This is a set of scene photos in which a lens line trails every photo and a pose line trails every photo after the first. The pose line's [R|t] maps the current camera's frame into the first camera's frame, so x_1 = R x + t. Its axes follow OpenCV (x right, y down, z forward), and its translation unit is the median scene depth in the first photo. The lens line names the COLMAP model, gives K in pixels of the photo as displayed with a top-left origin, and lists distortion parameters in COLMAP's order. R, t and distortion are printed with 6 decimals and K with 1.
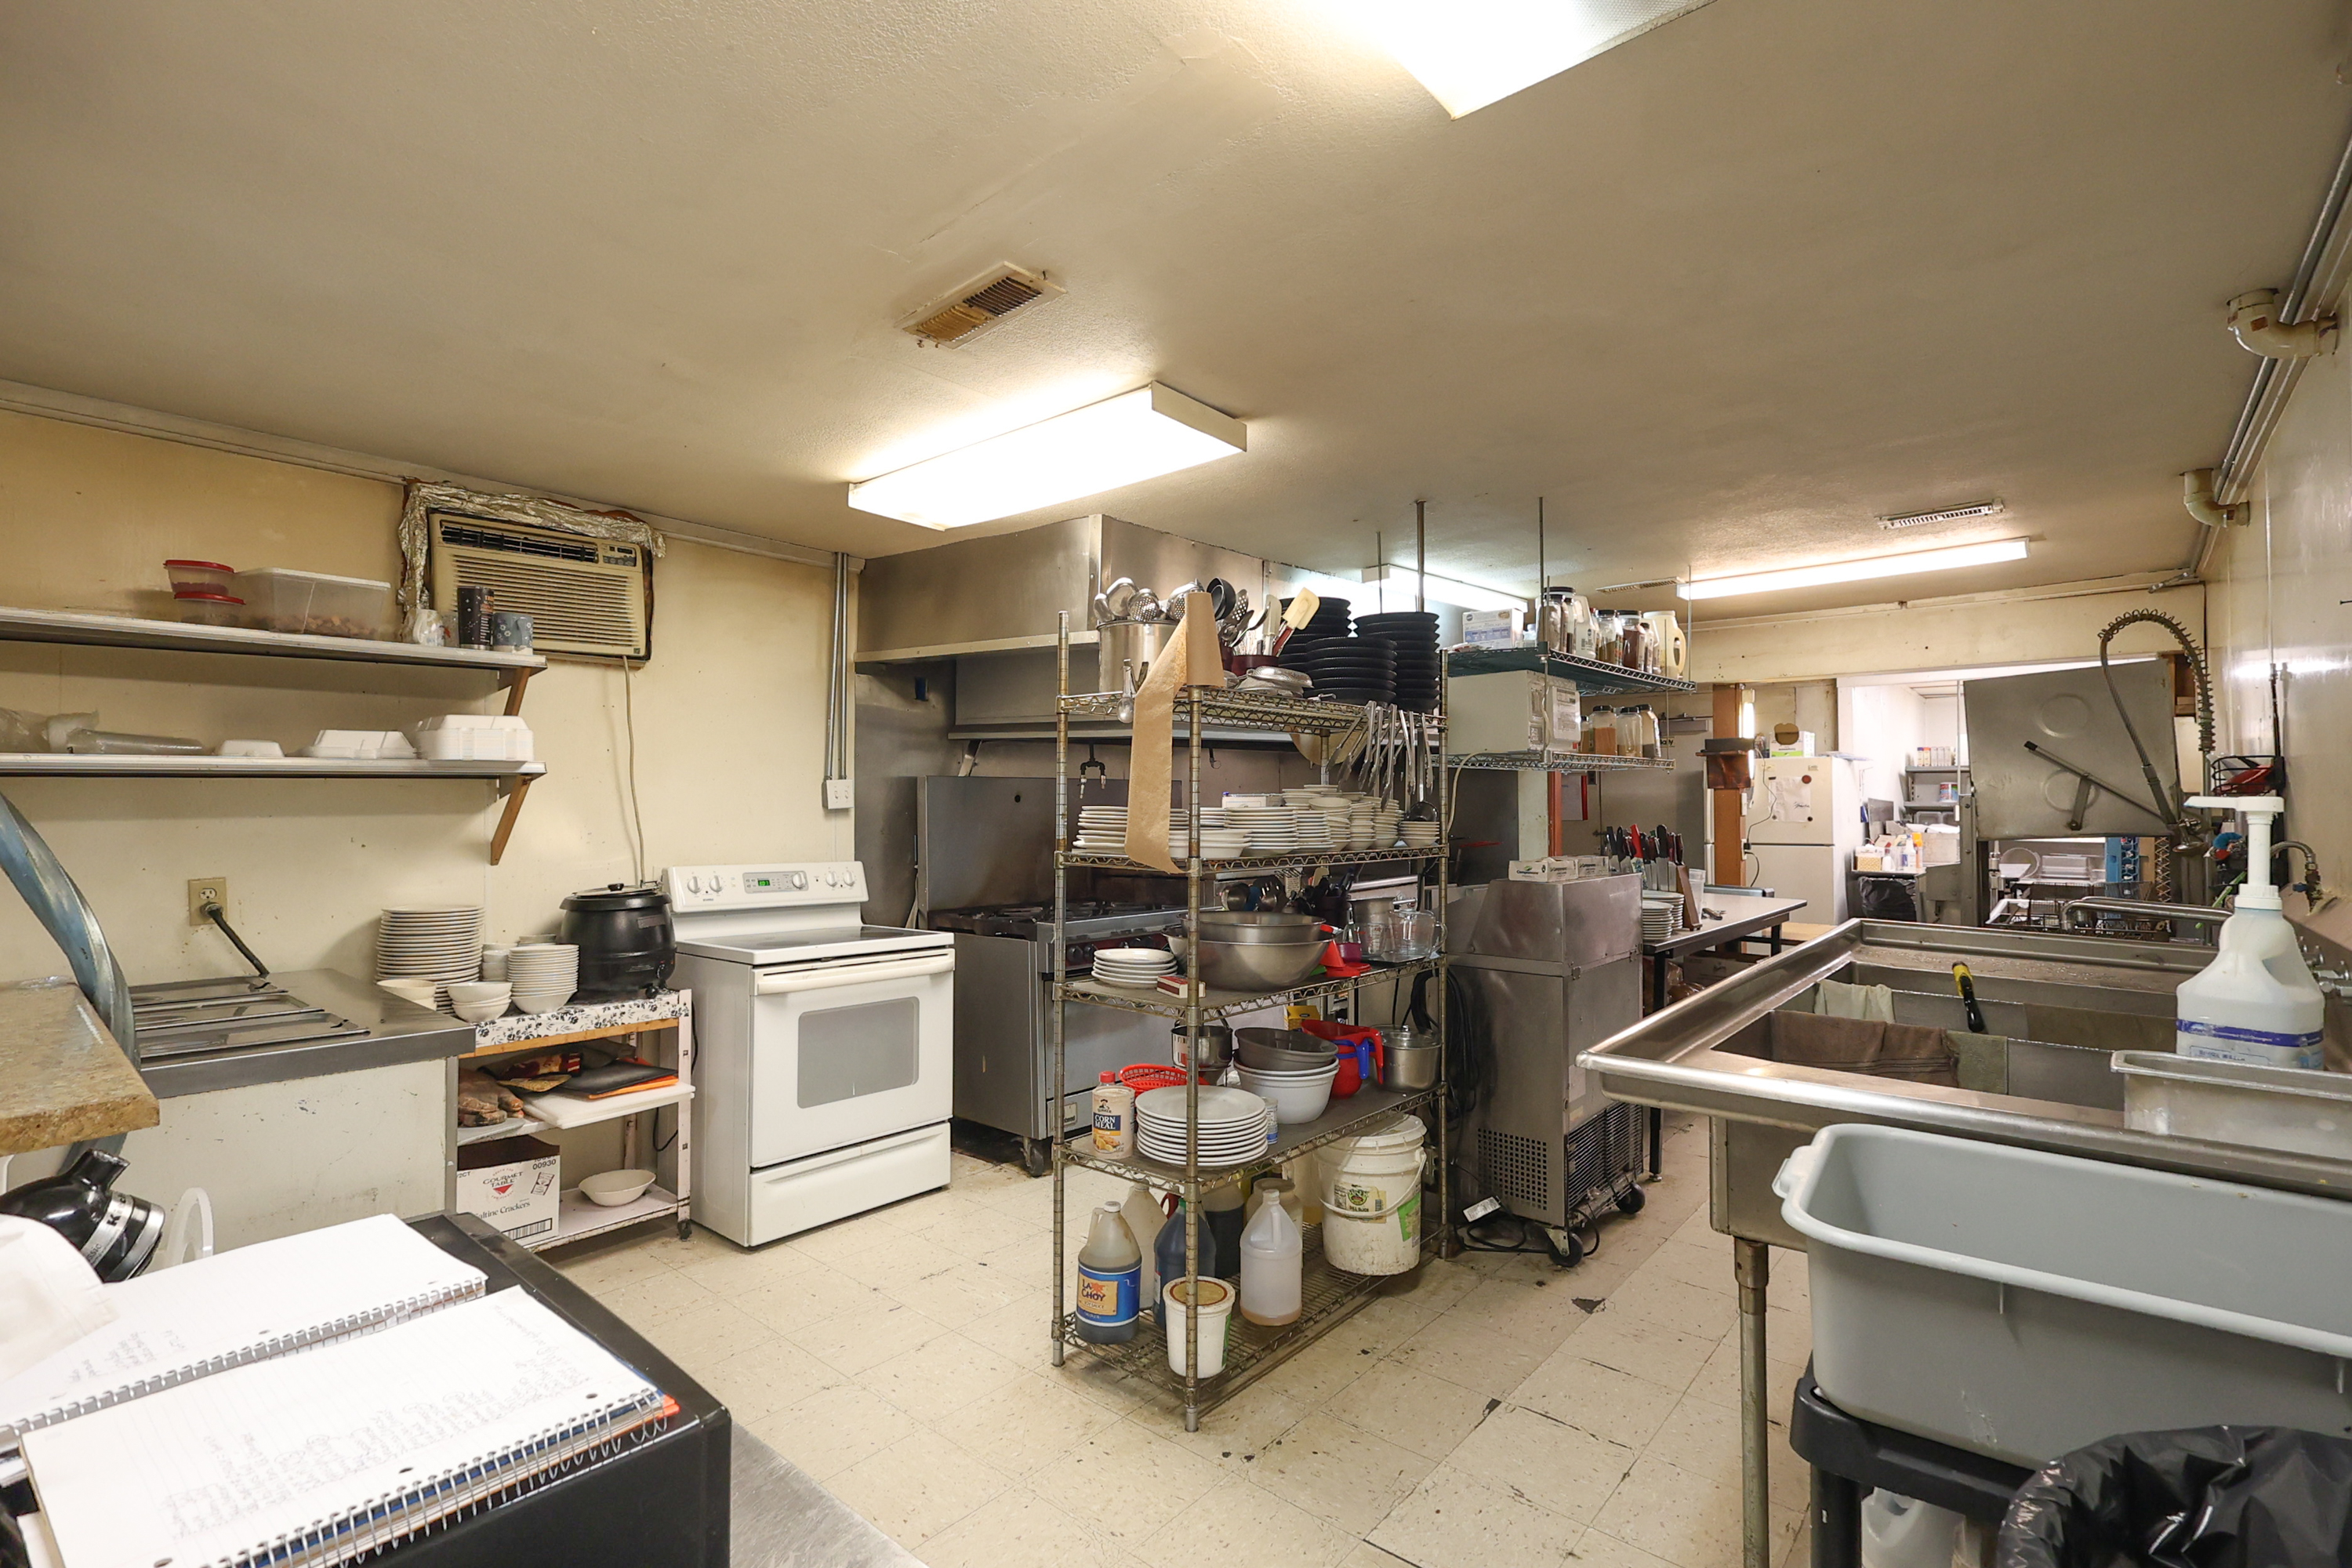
lens RADIAL K [[1102.1, 0, 1173.5], [0, 1102.1, 784.0], [0, 0, 1]] dist [0.000174, -0.000449]
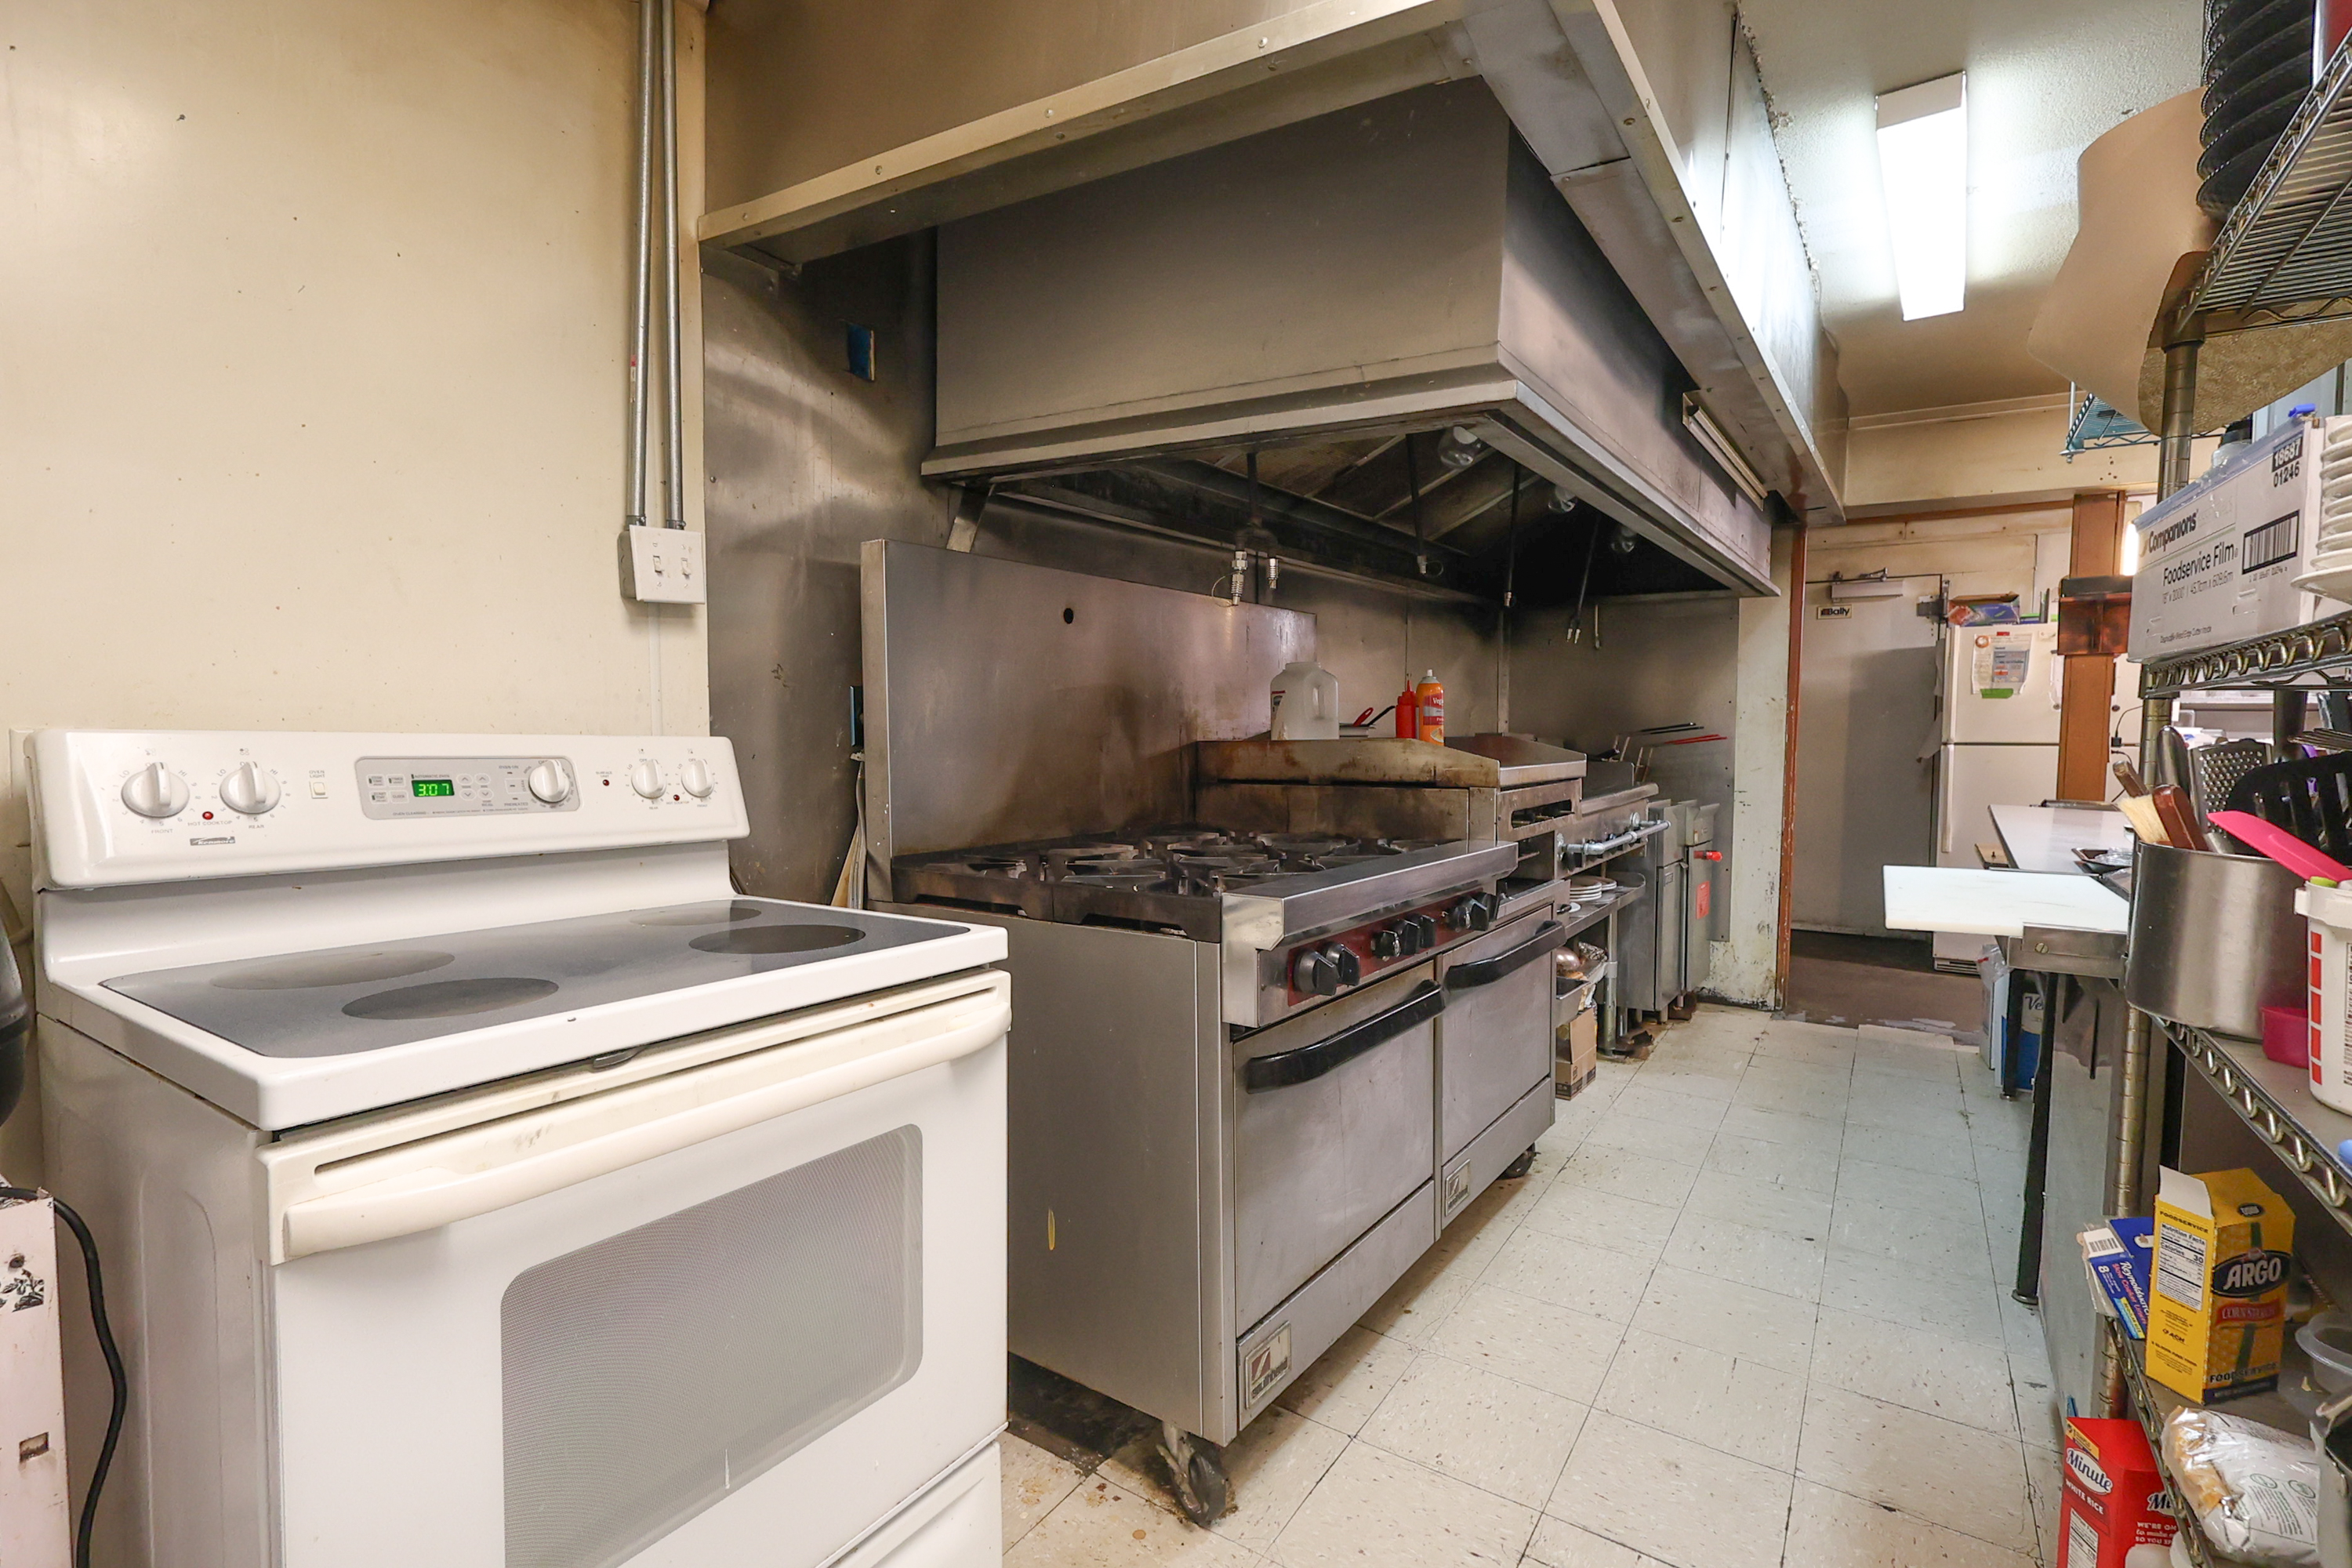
lens RADIAL K [[1102.1, 0, 1178.7], [0, 1102.1, 788.3], [0, 0, 1]] dist [0.000174, -0.000449]
pose [[0.992513, 0.000900, 0.122135, -0.171105], [-0.010184, 0.997101, 0.075409, 0.057071], [-0.121713, -0.076088, 0.989645, 0.587243]]
